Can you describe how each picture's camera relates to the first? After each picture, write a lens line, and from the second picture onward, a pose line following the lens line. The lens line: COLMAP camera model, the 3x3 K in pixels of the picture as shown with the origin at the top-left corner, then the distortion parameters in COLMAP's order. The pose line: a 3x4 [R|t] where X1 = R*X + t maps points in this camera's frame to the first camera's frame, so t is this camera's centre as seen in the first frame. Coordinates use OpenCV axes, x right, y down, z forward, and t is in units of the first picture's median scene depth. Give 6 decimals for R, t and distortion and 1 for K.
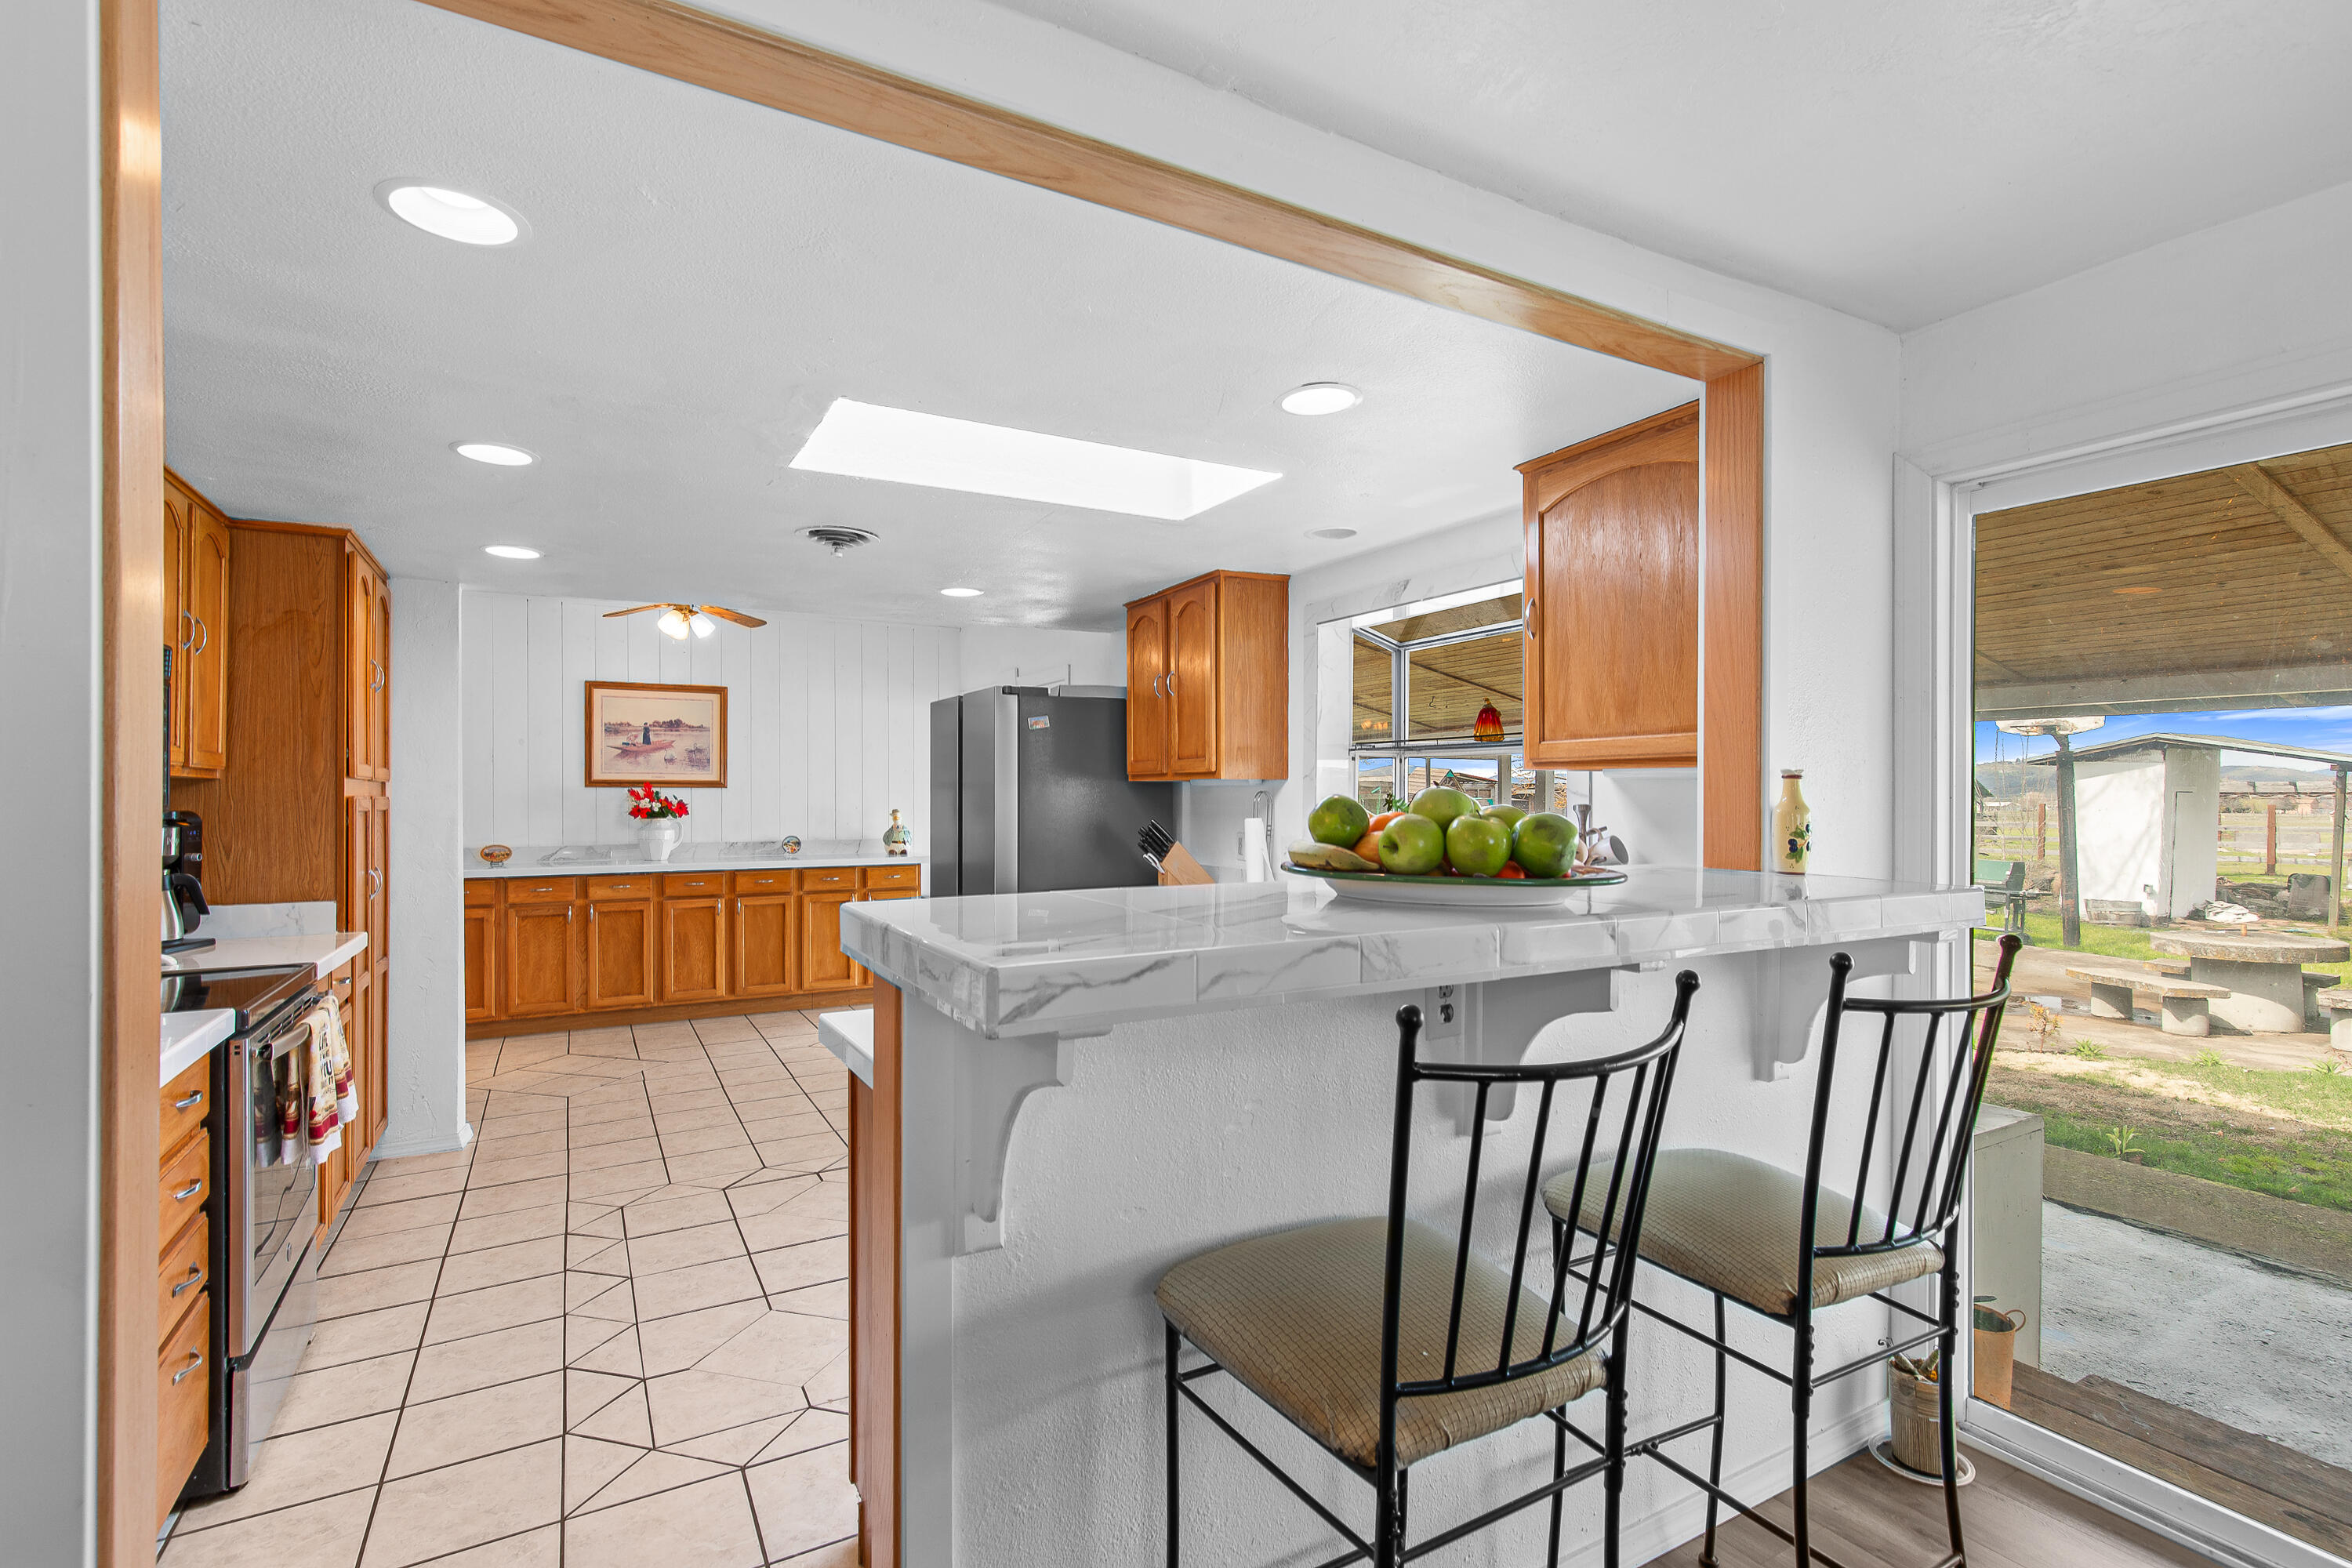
lens RADIAL K [[1074.6, 0, 1186.8], [0, 1074.6, 781.2], [0, 0, 1]] dist [0.014769, -0.005709]
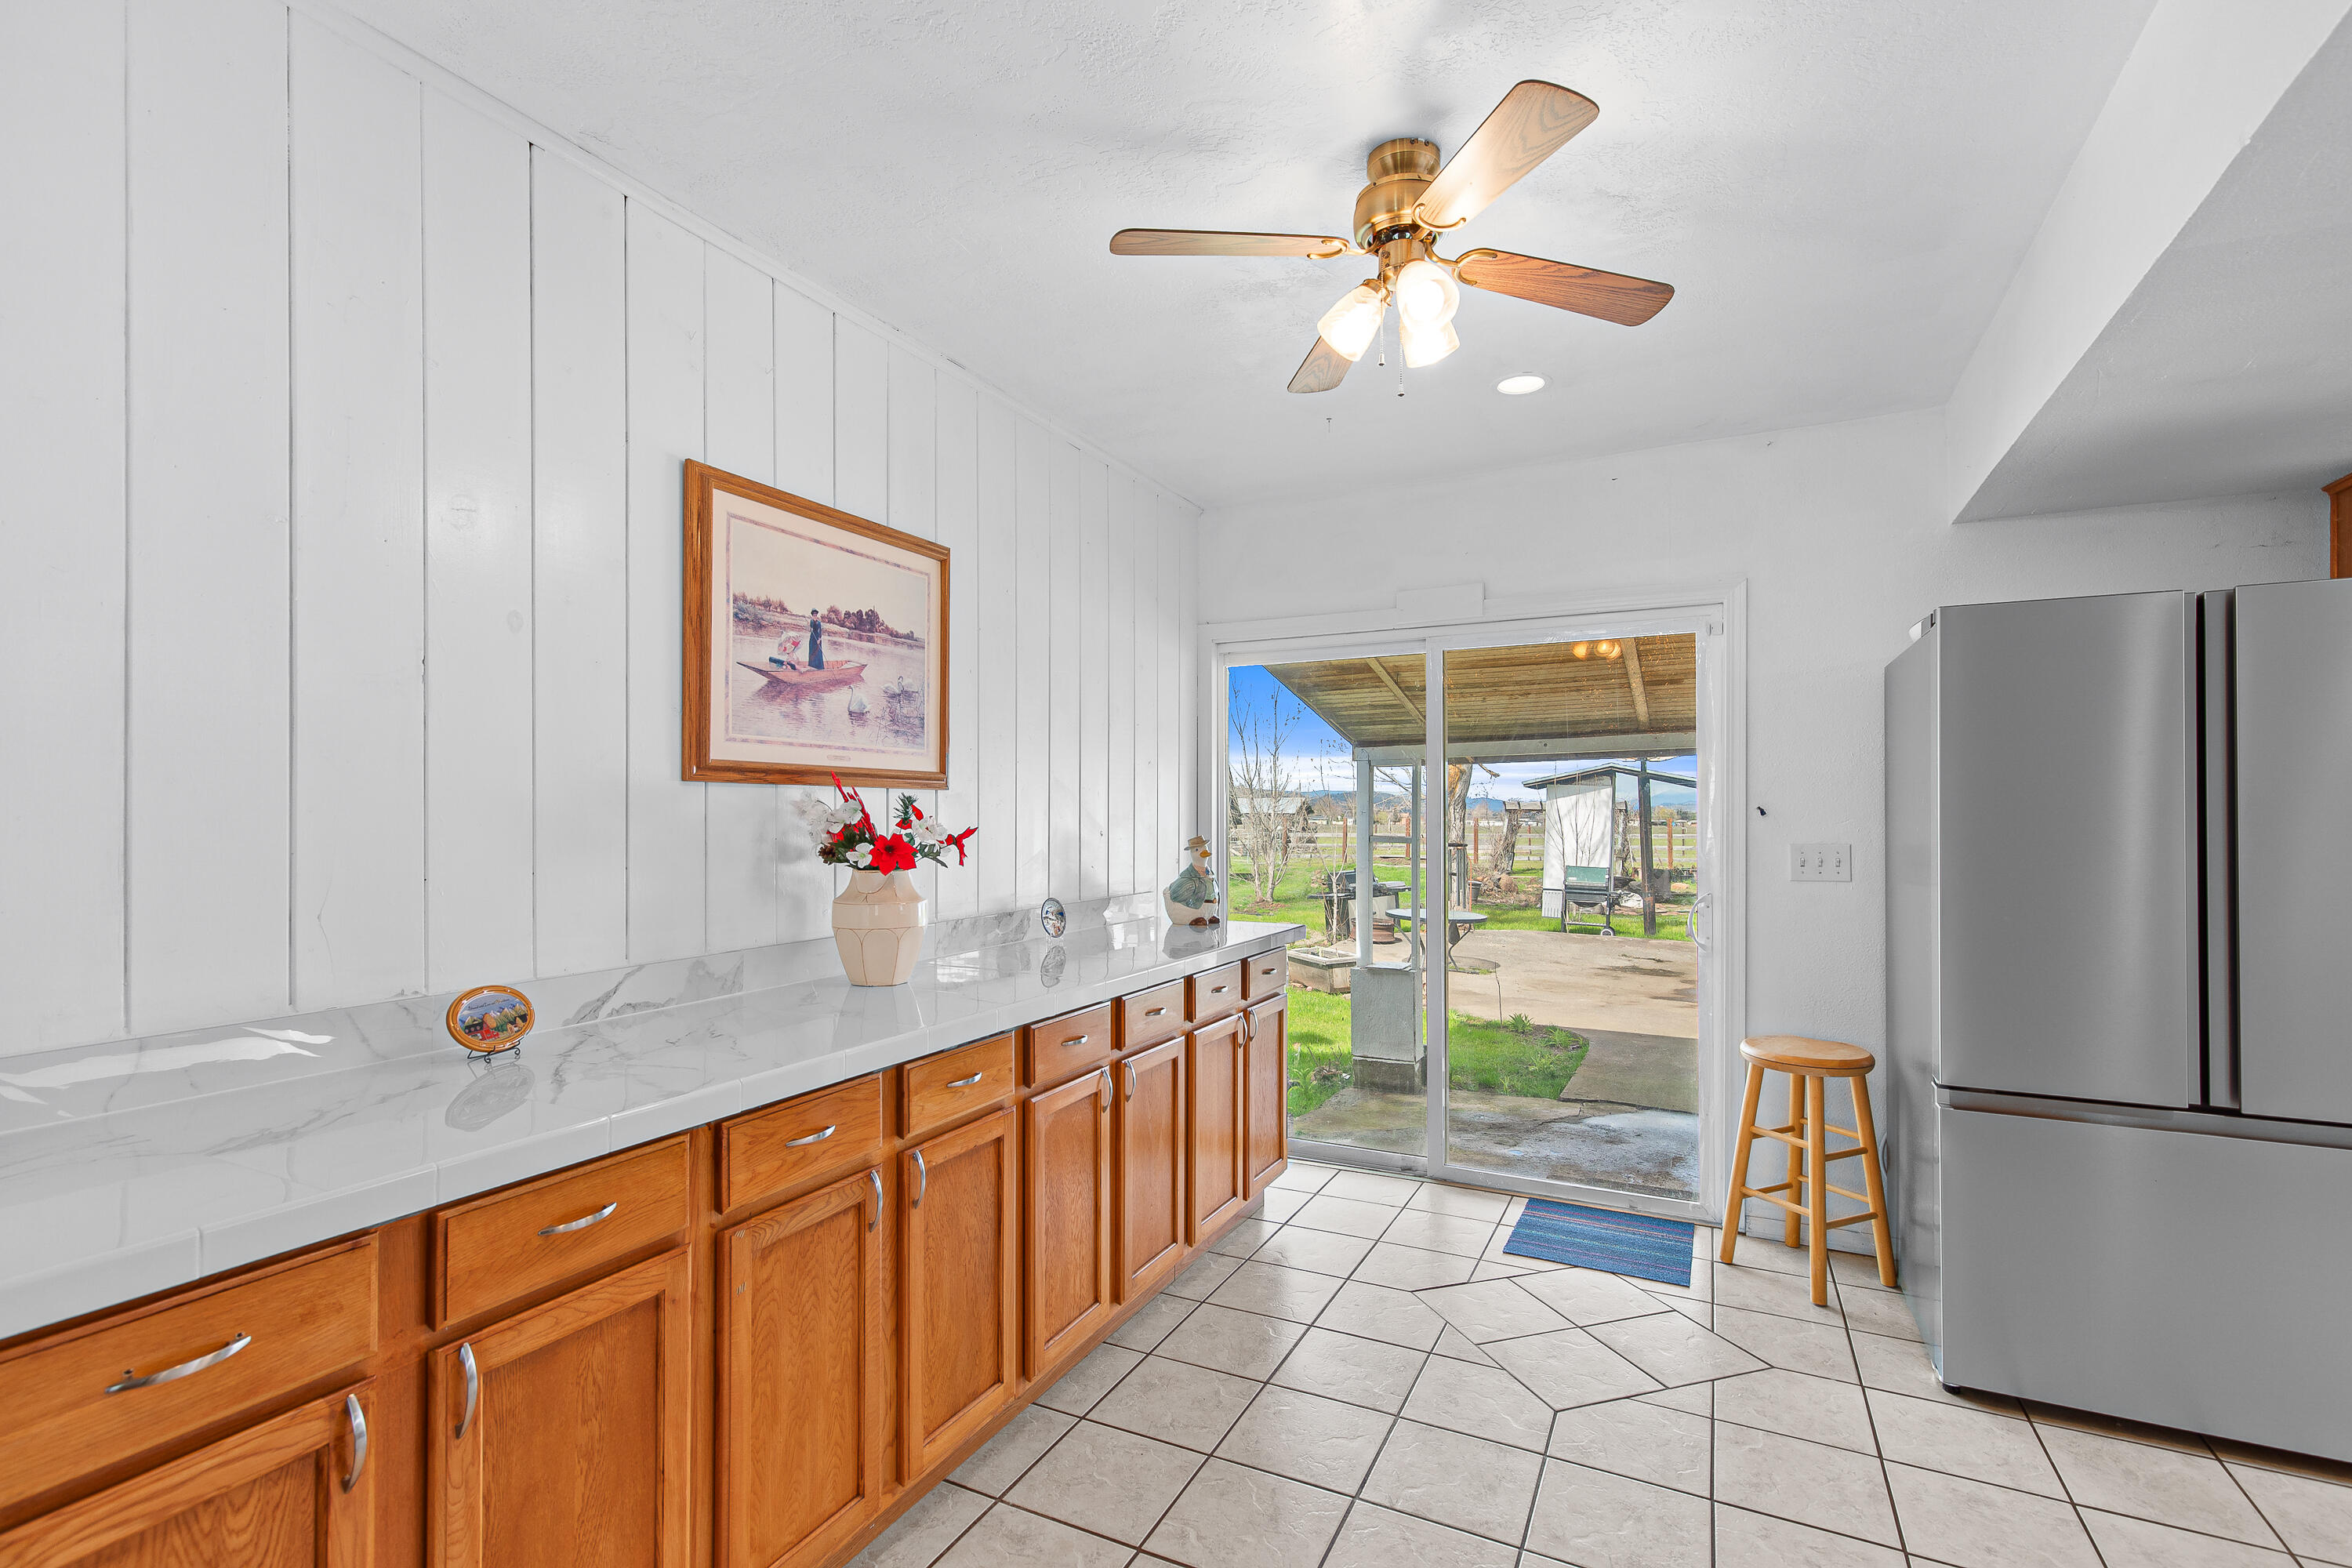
lens RADIAL K [[1063.6, 0, 1182.3], [0, 1063.6, 790.6], [0, 0, 1]] dist [0.008413, -0.000164]
pose [[0.830210, 0.010459, 0.557353, -0.678289], [-0.004939, 0.999923, -0.011406, 0.012279], [-0.557429, 0.006717, 0.830197, 0.714719]]
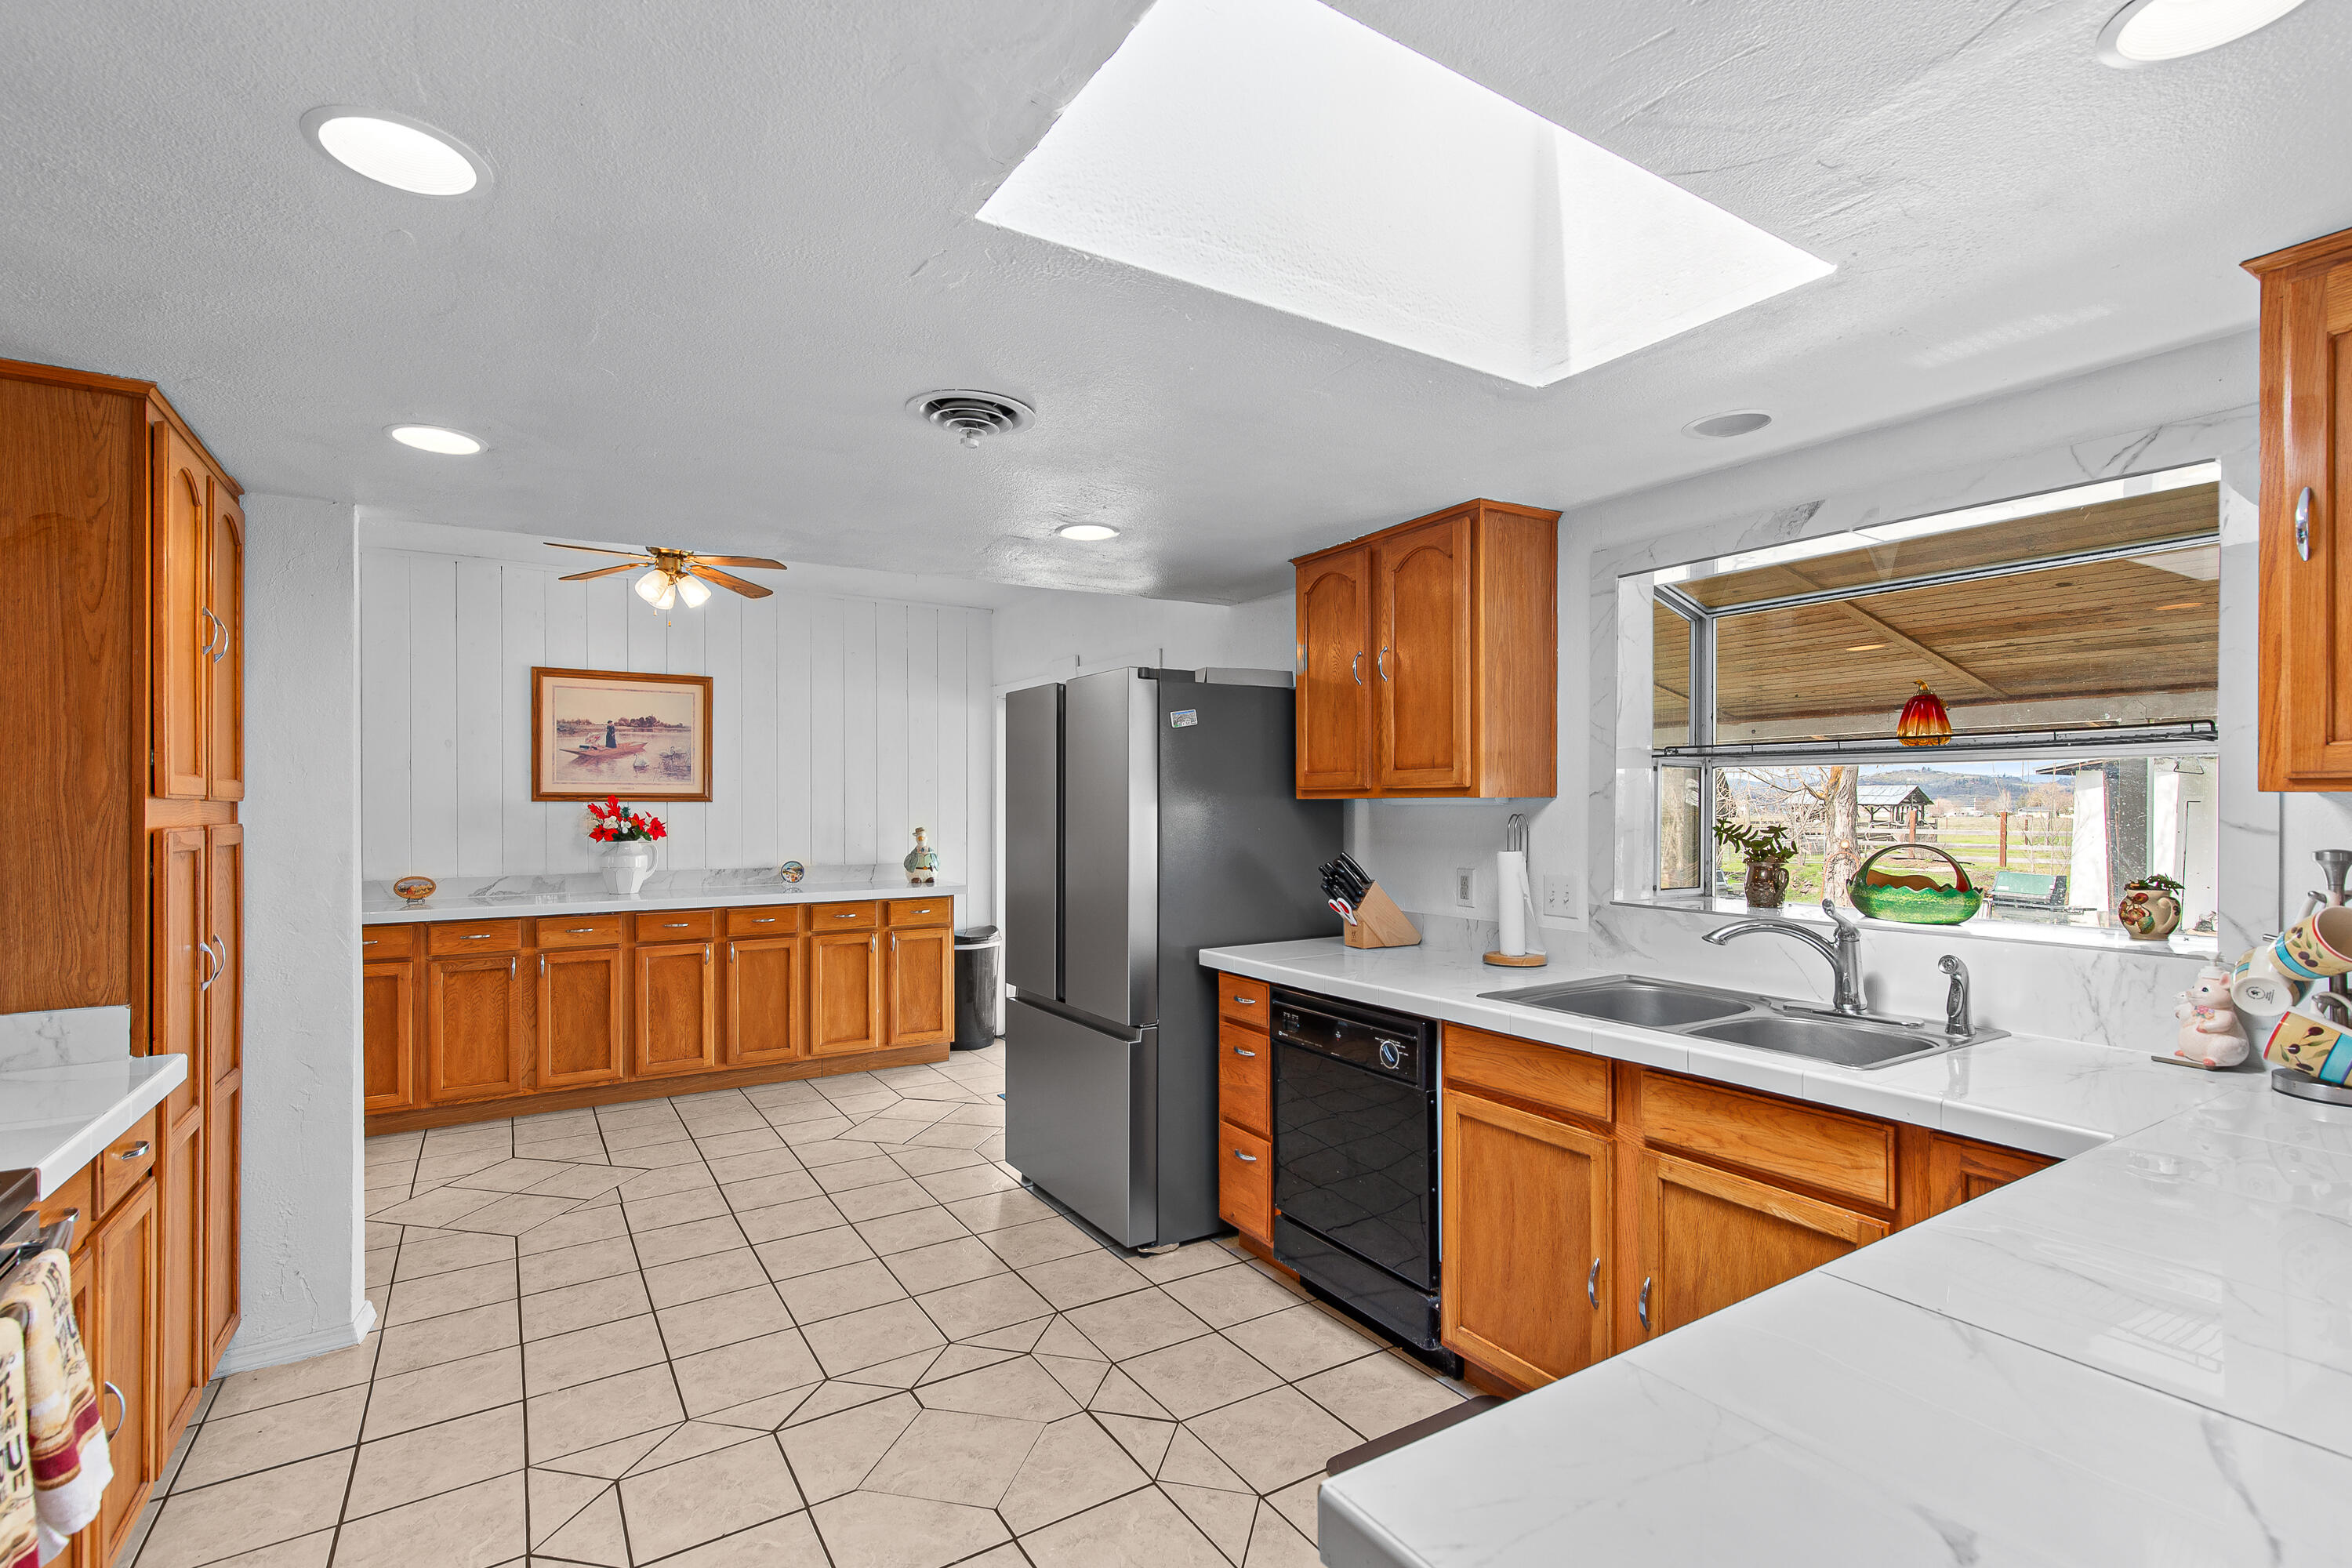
lens RADIAL K [[1063.6, 0, 1182.3], [0, 1063.6, 790.6], [0, 0, 1]] dist [0.008413, -0.000164]
pose [[0.998682, 0.001033, 0.051324, -0.136621], [-0.001151, 0.999997, 0.002266, -0.005485], [-0.051321, -0.002322, 0.998679, 0.218904]]
